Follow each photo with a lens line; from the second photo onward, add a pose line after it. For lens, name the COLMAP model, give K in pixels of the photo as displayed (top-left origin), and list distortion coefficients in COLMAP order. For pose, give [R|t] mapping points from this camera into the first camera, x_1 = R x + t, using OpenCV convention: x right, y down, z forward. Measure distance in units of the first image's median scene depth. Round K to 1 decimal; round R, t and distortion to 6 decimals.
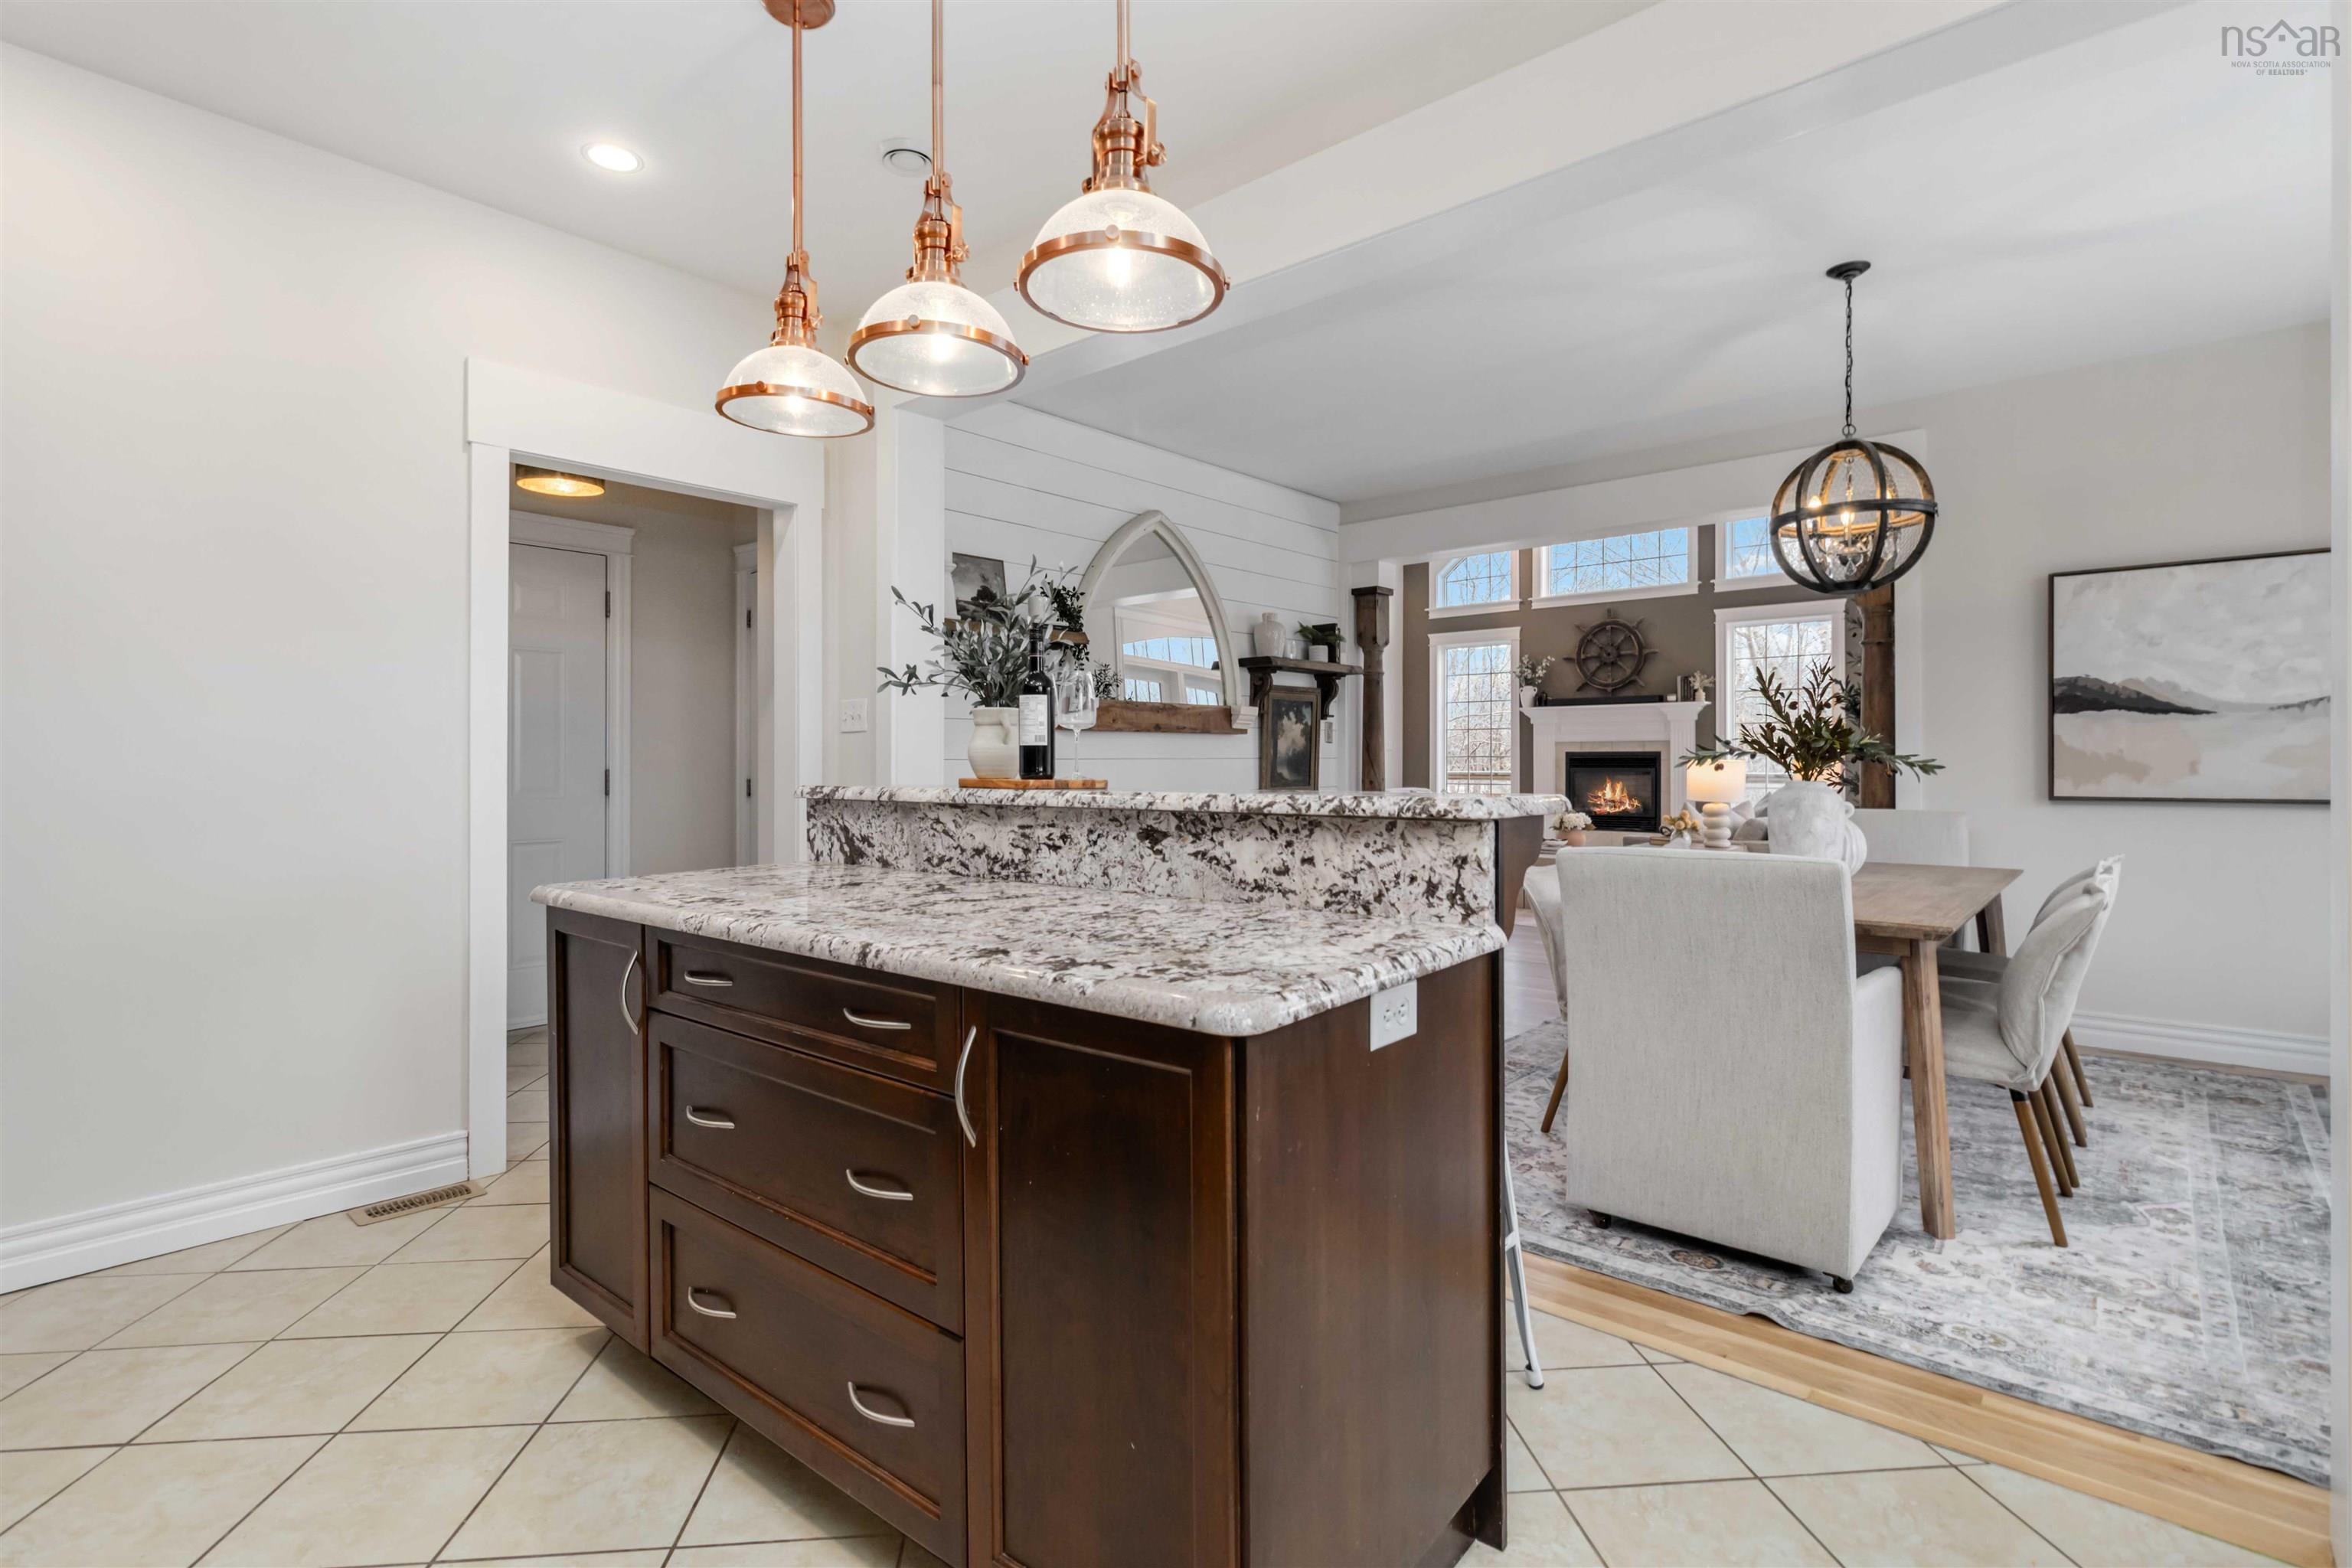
lens RADIAL K [[1104.9, 0, 1170.7], [0, 1104.9, 753.1], [0, 0, 1]] dist [0.000311, 0.000820]
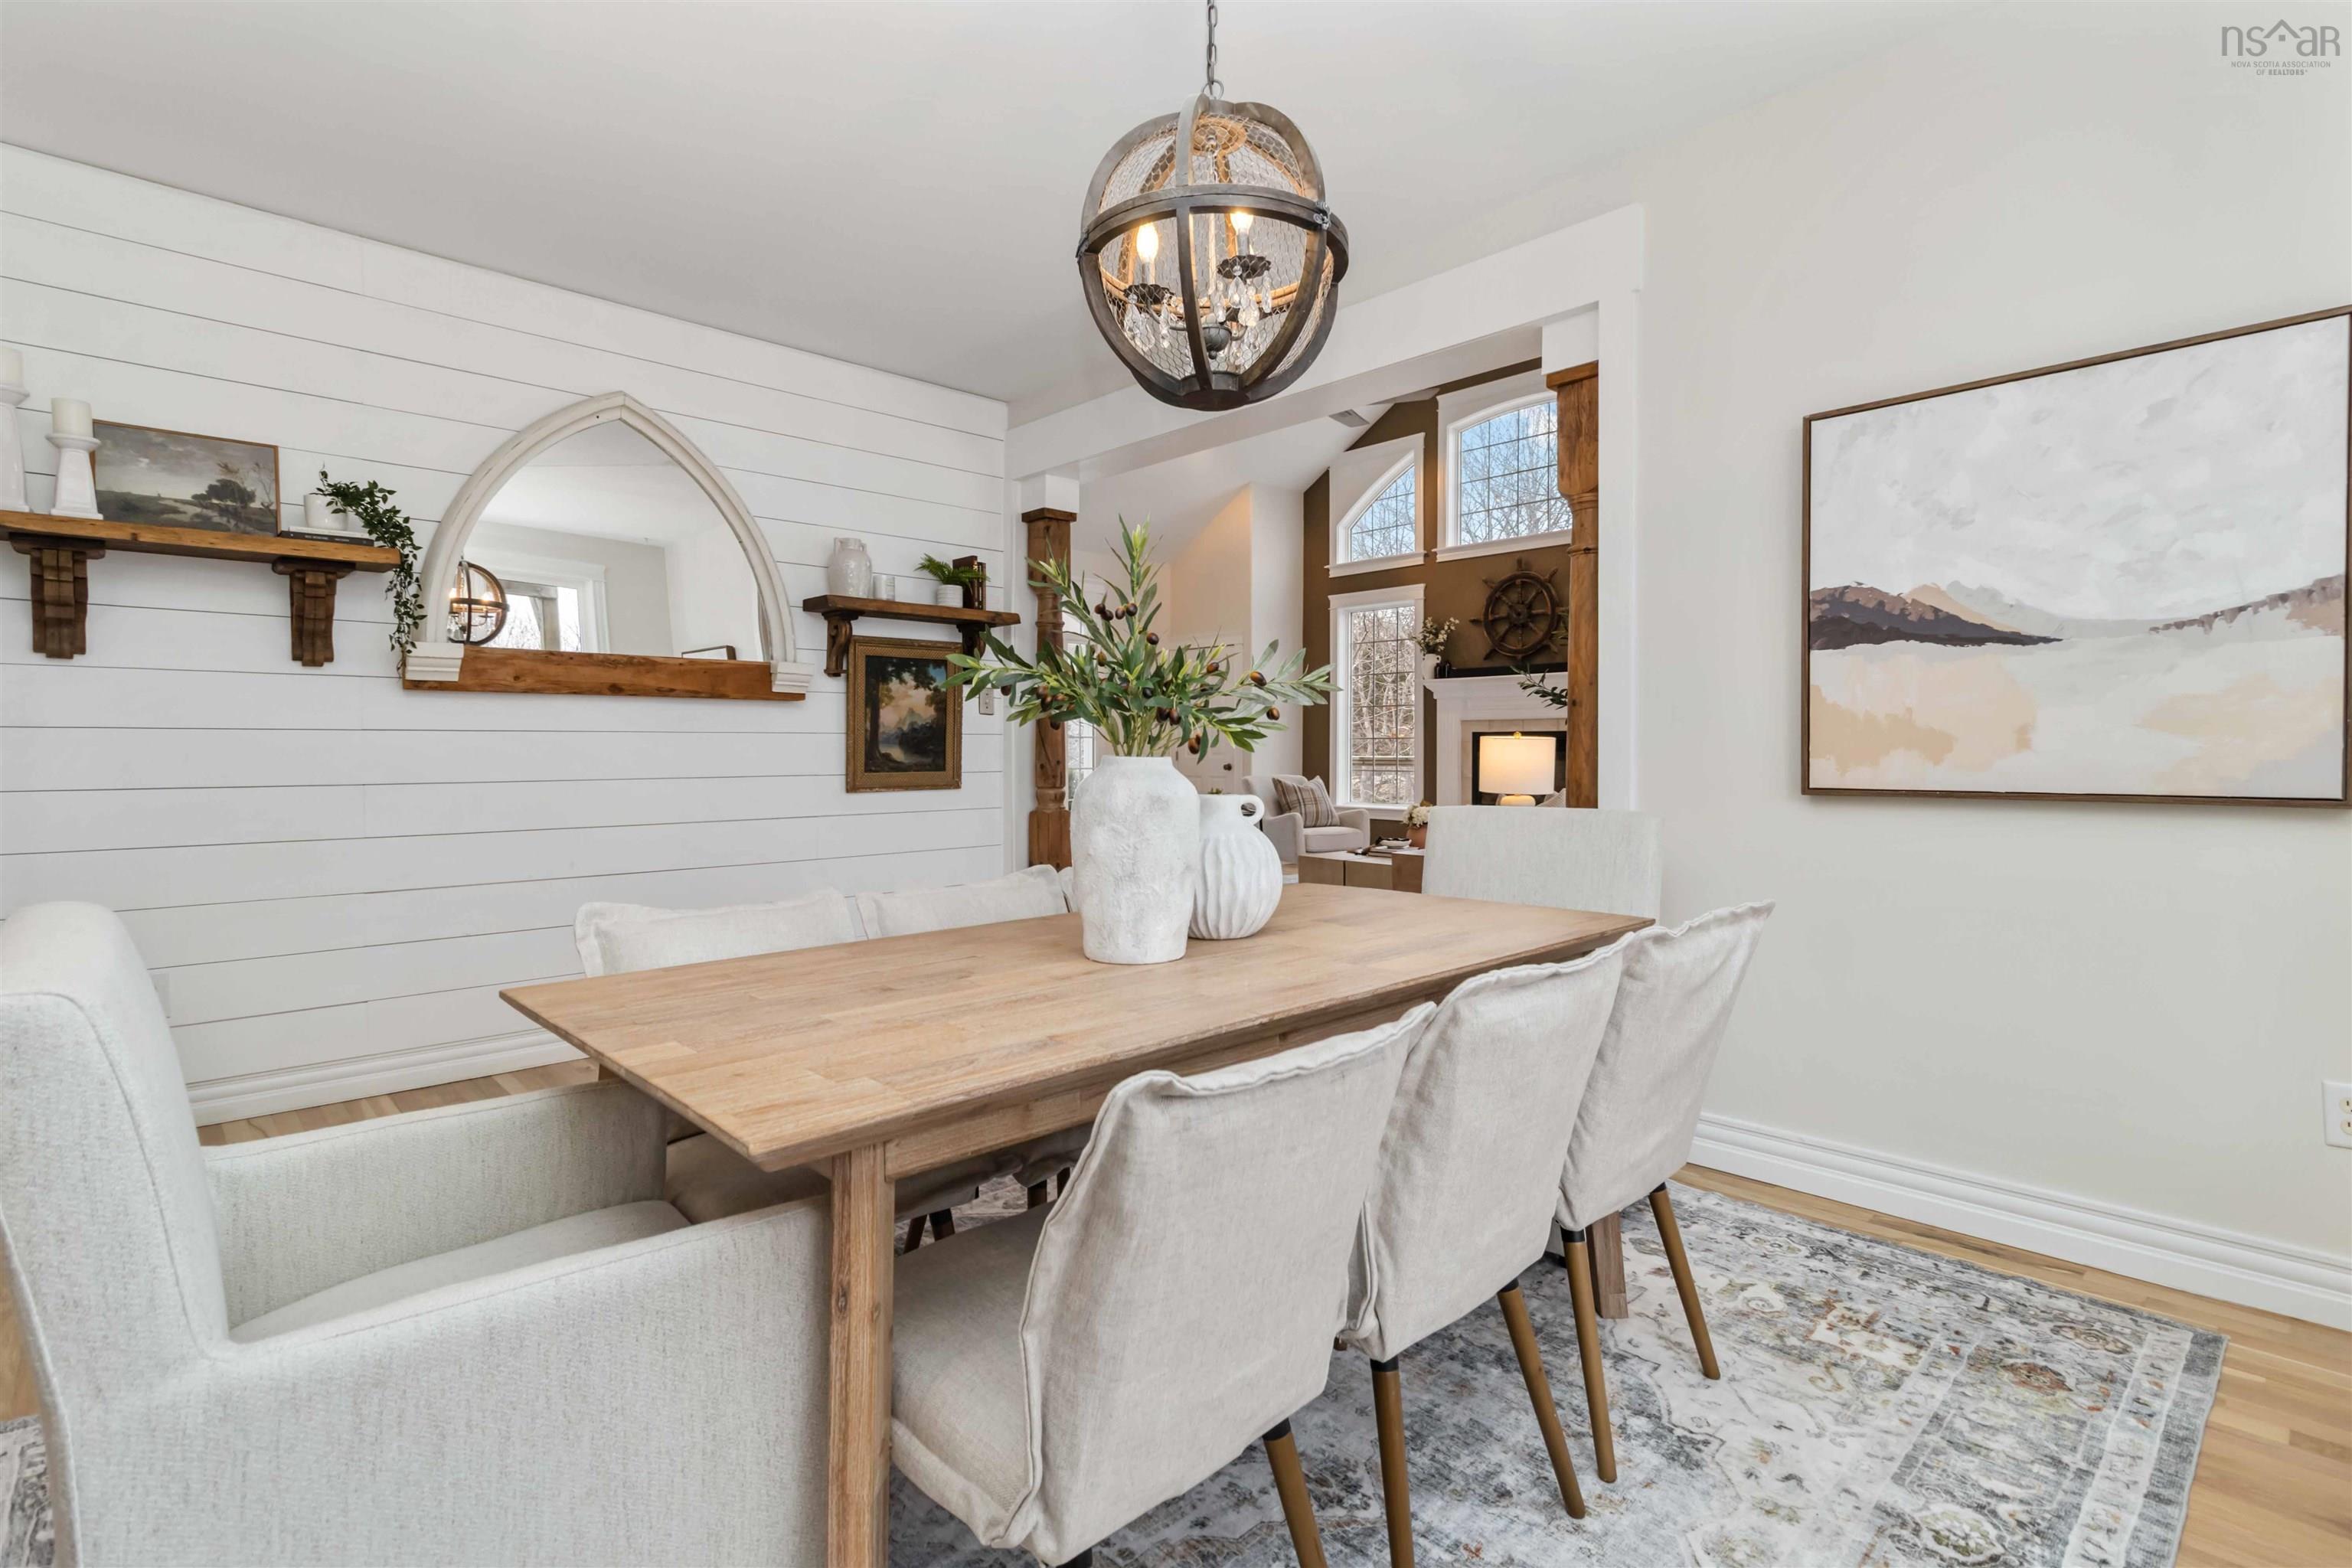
lens RADIAL K [[1104.9, 0, 1174.1], [0, 1104.9, 760.3], [0, 0, 1]] dist [0.000311, 0.000820]
pose [[0.996193, 0.001236, -0.087167, 0.512515], [0.000215, 0.999862, 0.016637, 0.014434], [0.087176, -0.016592, 0.996055, 0.375856]]
